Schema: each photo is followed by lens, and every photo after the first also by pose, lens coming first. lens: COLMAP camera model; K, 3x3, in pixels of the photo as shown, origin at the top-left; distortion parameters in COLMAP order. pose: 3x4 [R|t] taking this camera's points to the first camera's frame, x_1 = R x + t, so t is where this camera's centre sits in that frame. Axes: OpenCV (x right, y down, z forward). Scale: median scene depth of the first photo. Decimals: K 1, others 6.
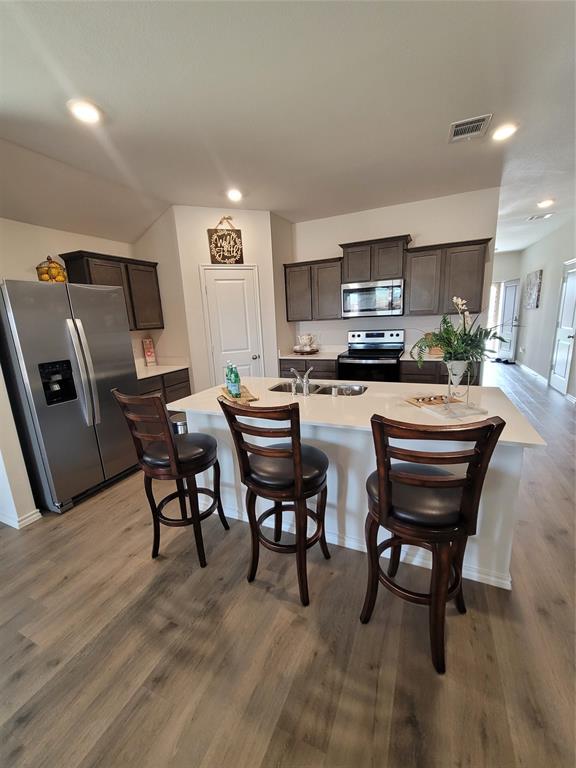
lens RADIAL K [[316.5, 0, 286.1], [0, 316.5, 386.2], [0, 0, 1]] dist [-0.004049, 0.000700]
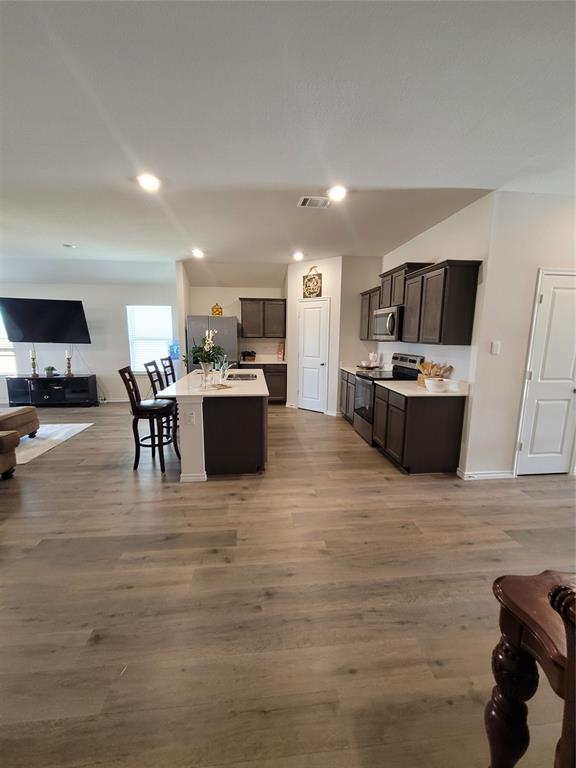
lens RADIAL K [[316.5, 0, 286.1], [0, 316.5, 386.2], [0, 0, 1]] dist [-0.004049, 0.000700]
pose [[0.504599, 0.195283, -0.840978, 1.694900], [-0.221056, 0.970836, 0.092801, -0.157564], [0.834574, 0.139076, 0.533051, 0.288972]]
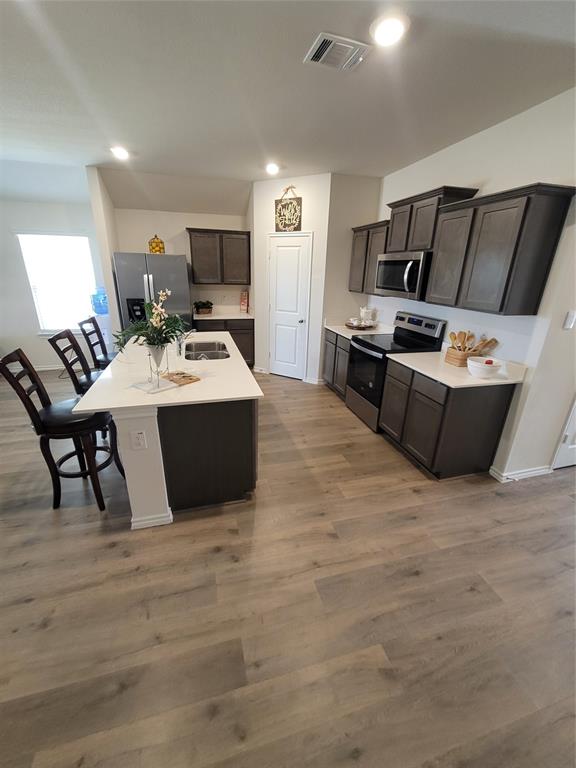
lens RADIAL K [[316.5, 0, 286.1], [0, 316.5, 386.2], [0, 0, 1]] dist [-0.004049, 0.000700]
pose [[0.640727, 0.328783, -0.693809, 1.203487], [-0.223331, 0.944405, 0.241291, -0.226642], [0.734569, 0.000347, 0.678533, 0.396972]]
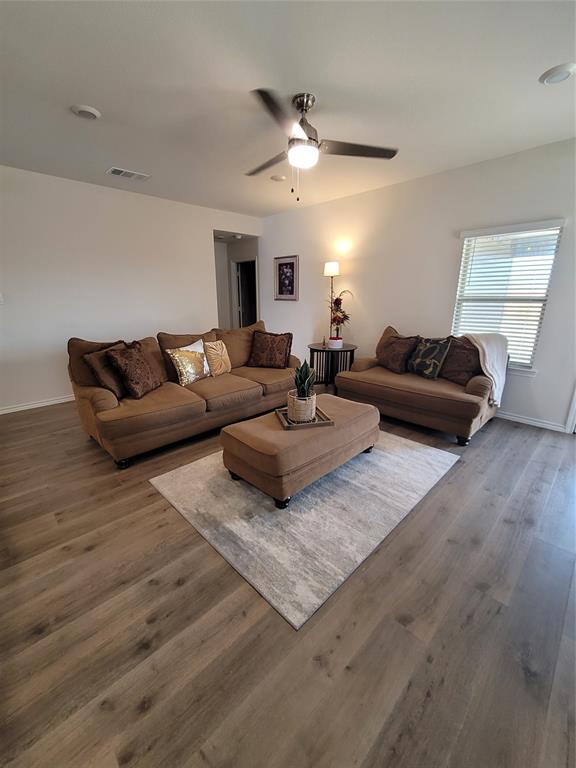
lens RADIAL K [[316.5, 0, 286.1], [0, 316.5, 386.2], [0, 0, 1]] dist [-0.004049, 0.000700]
pose [[-0.930476, -0.050748, 0.362822, -0.802042], [0.128147, 0.882711, 0.452105, -0.077971], [-0.343210, 0.467168, -0.814838, 0.637205]]
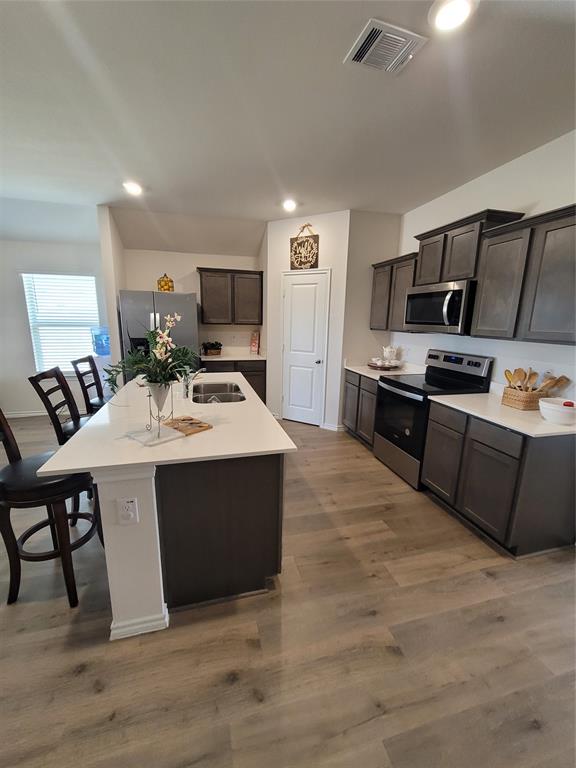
lens RADIAL K [[316.5, 0, 286.1], [0, 316.5, 386.2], [0, 0, 1]] dist [-0.004049, 0.000700]
pose [[0.635739, 0.225082, -0.738359, 1.024356], [-0.219383, 0.969783, 0.106737, -0.173915], [0.740072, 0.094126, 0.665908, 0.469685]]
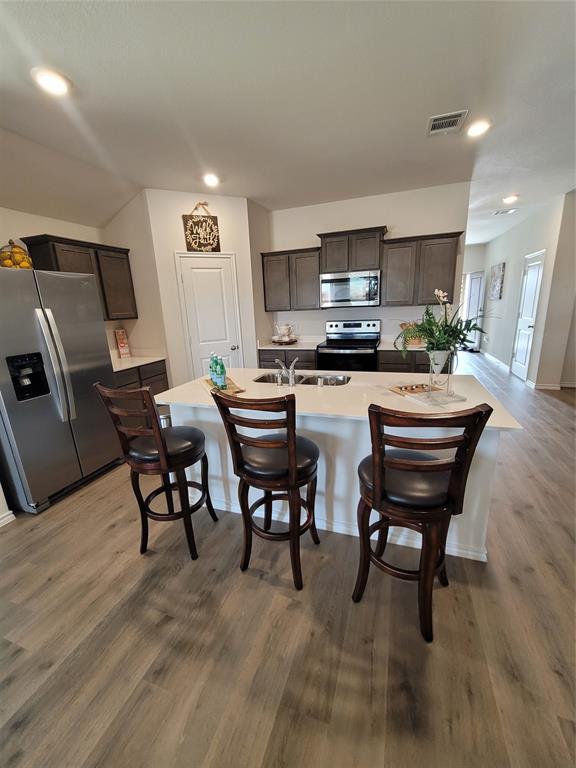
lens RADIAL K [[316.5, 0, 286.1], [0, 316.5, 386.2], [0, 0, 1]] dist [-0.004049, 0.000700]
pose [[0.996156, -0.017017, 0.085928, -0.038779], [0.014240, 0.999359, 0.032831, -0.003268], [-0.086431, -0.031481, 0.995760, -0.003286]]
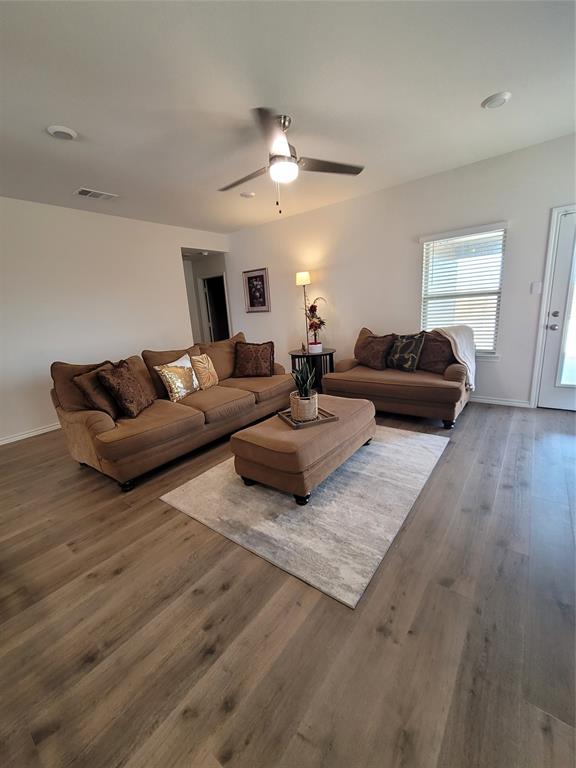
lens RADIAL K [[316.5, 0, 286.1], [0, 316.5, 386.2], [0, 0, 1]] dist [-0.004049, 0.000700]
pose [[-0.965947, 0.058175, 0.252114, -0.690394], [0.165664, 0.887536, 0.429925, -0.076287], [-0.198750, 0.457051, -0.866951, 0.717652]]
